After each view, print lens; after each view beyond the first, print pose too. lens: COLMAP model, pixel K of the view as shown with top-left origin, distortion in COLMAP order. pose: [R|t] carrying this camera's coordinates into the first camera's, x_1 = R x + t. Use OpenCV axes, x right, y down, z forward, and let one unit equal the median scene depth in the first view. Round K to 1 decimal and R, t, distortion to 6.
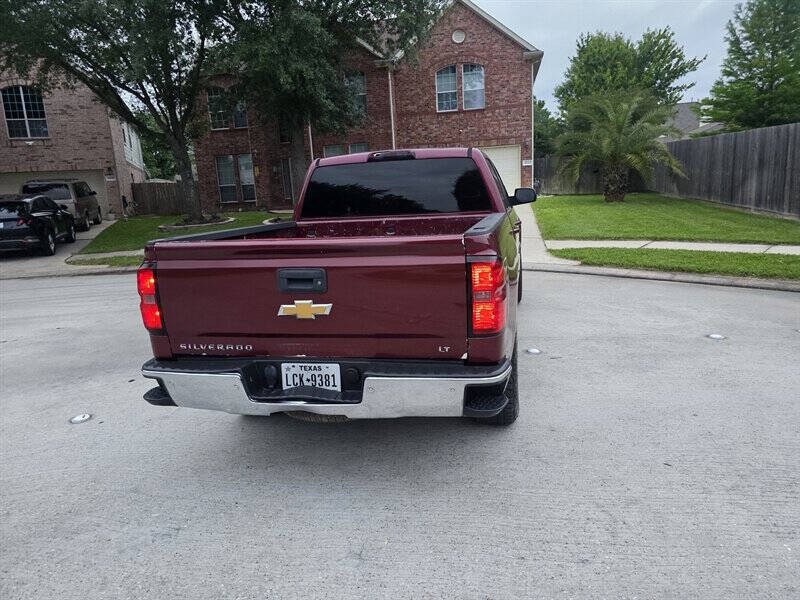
lens RADIAL K [[536.2, 0, 411.5], [0, 536.2, 294.5], [0, 0, 1]] dist [0.067053, -0.061288]
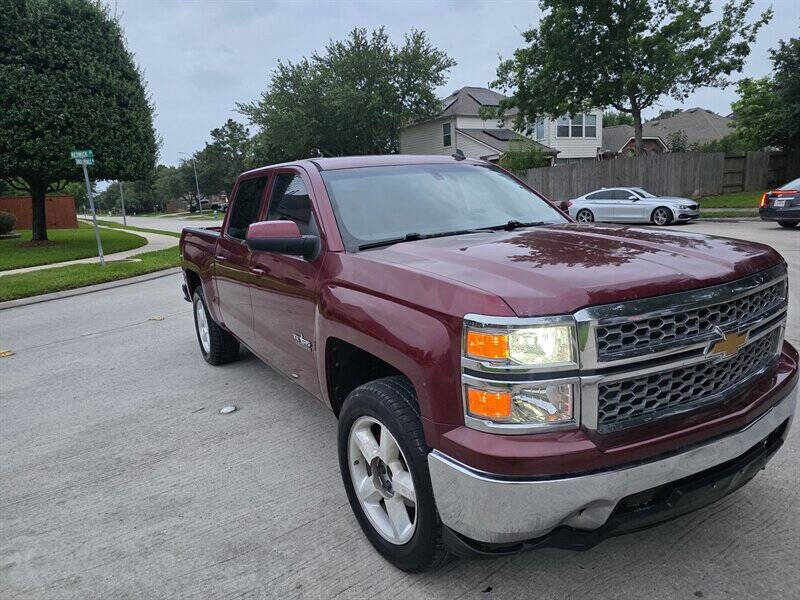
lens RADIAL K [[533.5, 0, 406.8], [0, 533.5, 296.1], [0, 0, 1]] dist [0.070198, -0.064263]
pose [[-0.720635, 0.220577, -0.657291, 0.476067], [-0.040443, 0.933053, 0.357459, -0.328981], [0.692134, 0.284180, -0.663469, 1.498942]]
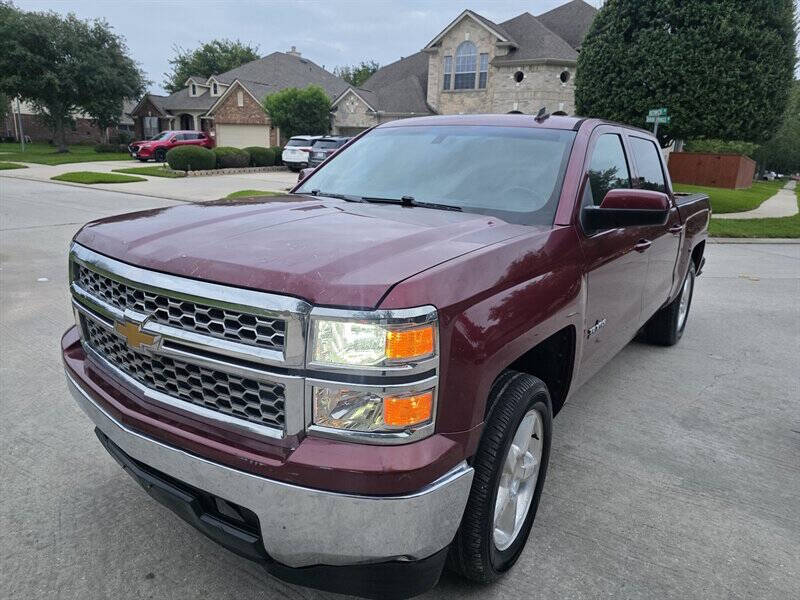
lens RADIAL K [[542.2, 0, 407.3], [0, 542.2, 303.1], [0, 0, 1]] dist [0.059011, -0.062385]
pose [[-0.915145, -0.092392, 0.392393, -0.154141], [0.081546, 0.910831, 0.404645, -0.314688], [-0.394790, 0.402308, -0.826008, 1.607603]]
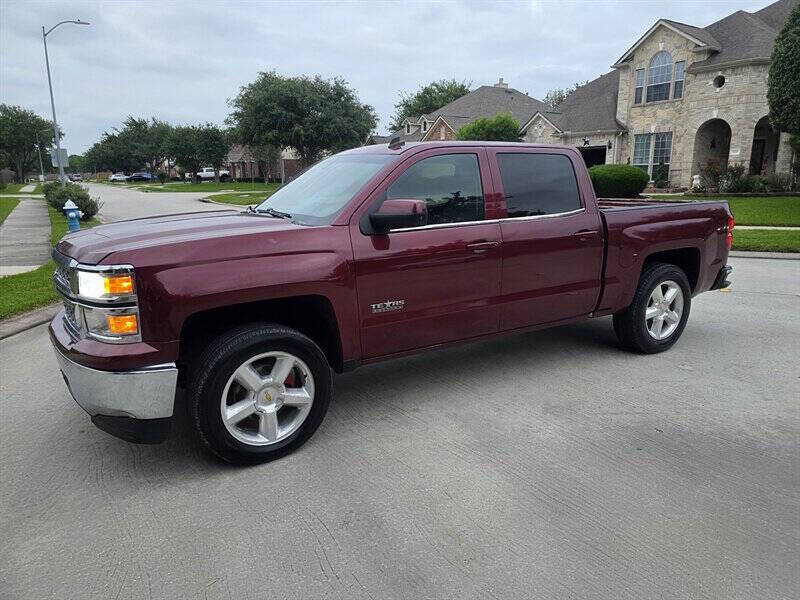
lens RADIAL K [[538.3, 0, 407.7], [0, 538.3, 297.7], [0, 0, 1]] dist [0.068687, -0.066157]
pose [[-0.681992, -0.100766, 0.724385, -0.561785], [0.184287, 0.934826, 0.303542, -0.277905], [-0.707760, 0.340508, -0.618974, 1.516782]]
